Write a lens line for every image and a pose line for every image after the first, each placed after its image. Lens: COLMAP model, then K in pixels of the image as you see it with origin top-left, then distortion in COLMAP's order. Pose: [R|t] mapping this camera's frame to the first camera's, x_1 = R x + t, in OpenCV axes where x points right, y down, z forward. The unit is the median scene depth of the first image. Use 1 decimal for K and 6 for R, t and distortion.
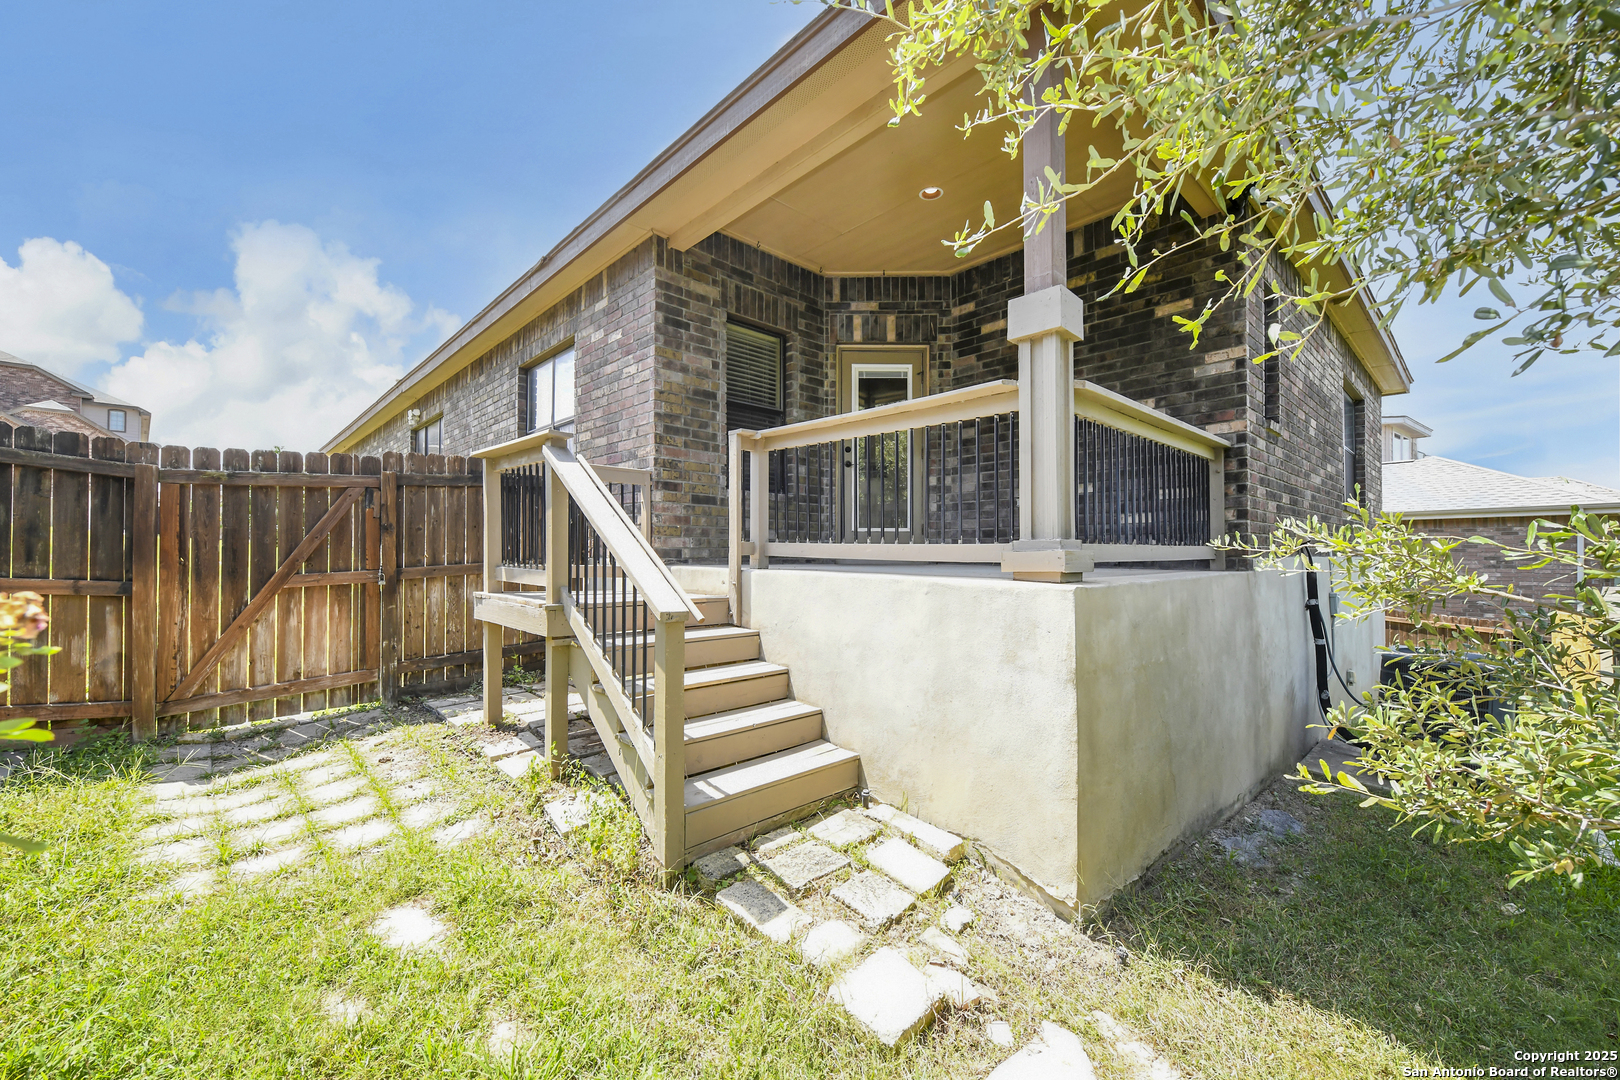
lens RADIAL K [[658.1, 0, 819.8], [0, 658.1, 534.4], [0, 0, 1]] dist [-0.001359, 0.000071]
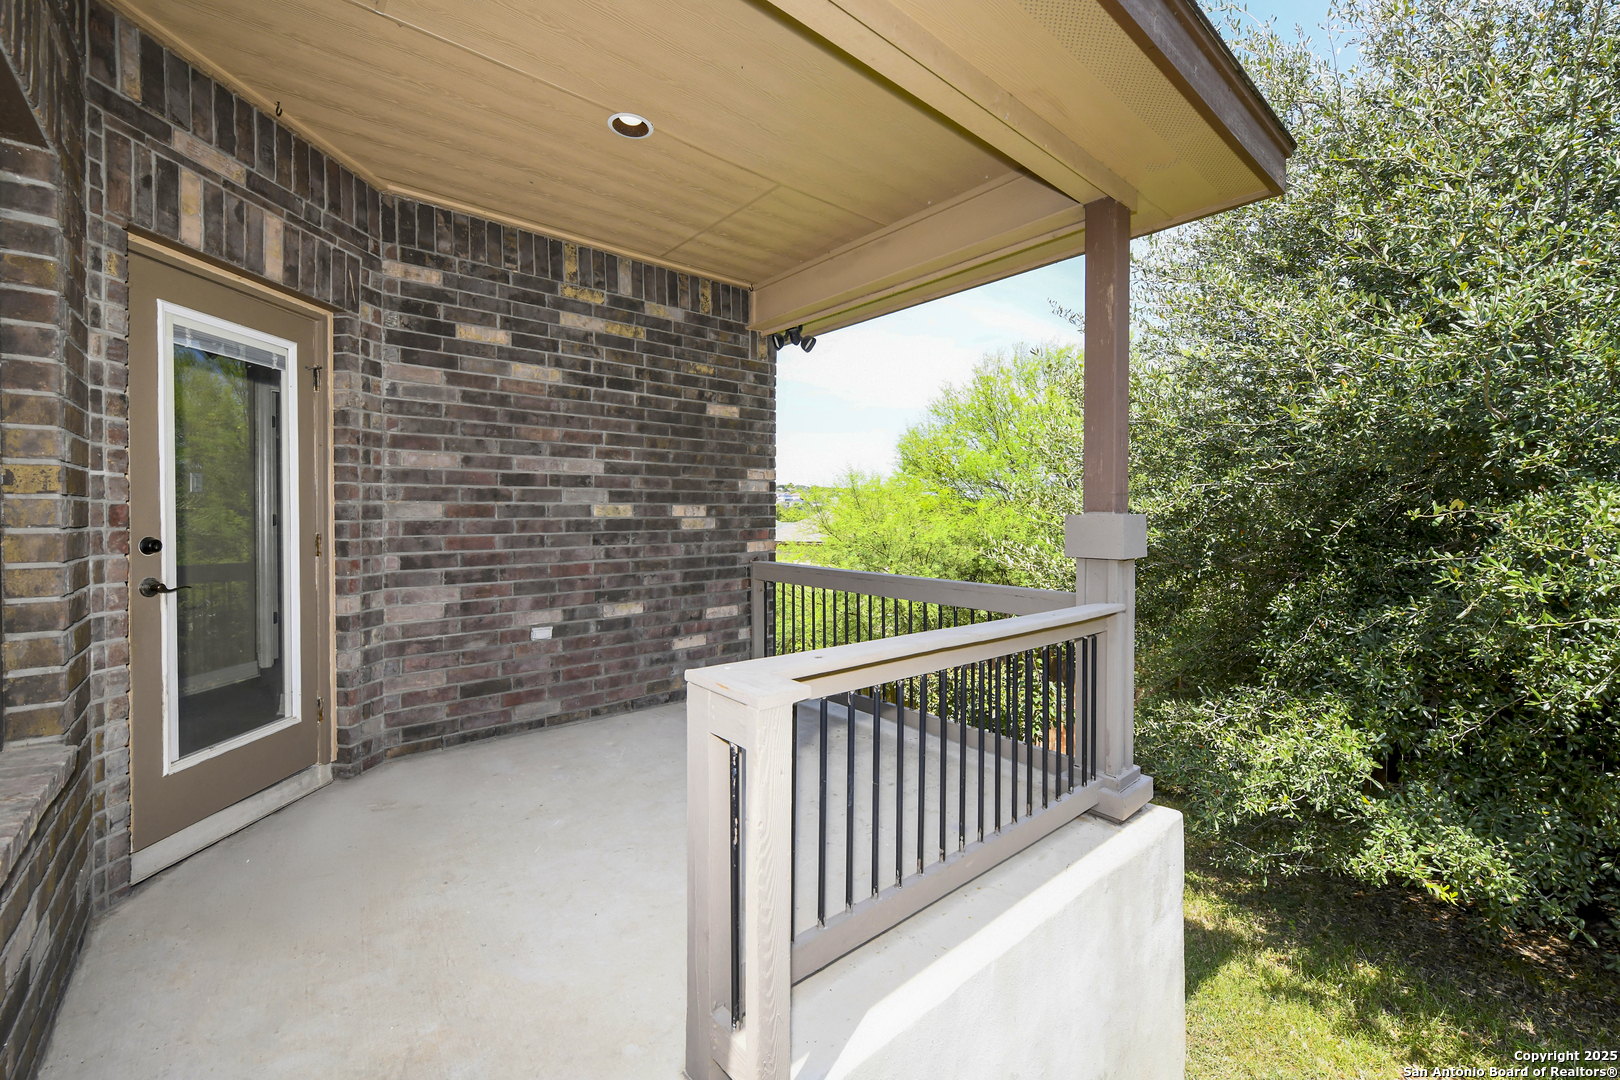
lens RADIAL K [[658.1, 0, 819.8], [0, 658.1, 534.4], [0, 0, 1]] dist [-0.001359, 0.000071]
pose [[0.038753, -0.028571, 0.998840, -0.332338], [-0.030832, 0.999081, 0.029774, -0.175187], [-0.998773, -0.031950, 0.037836, 0.713410]]
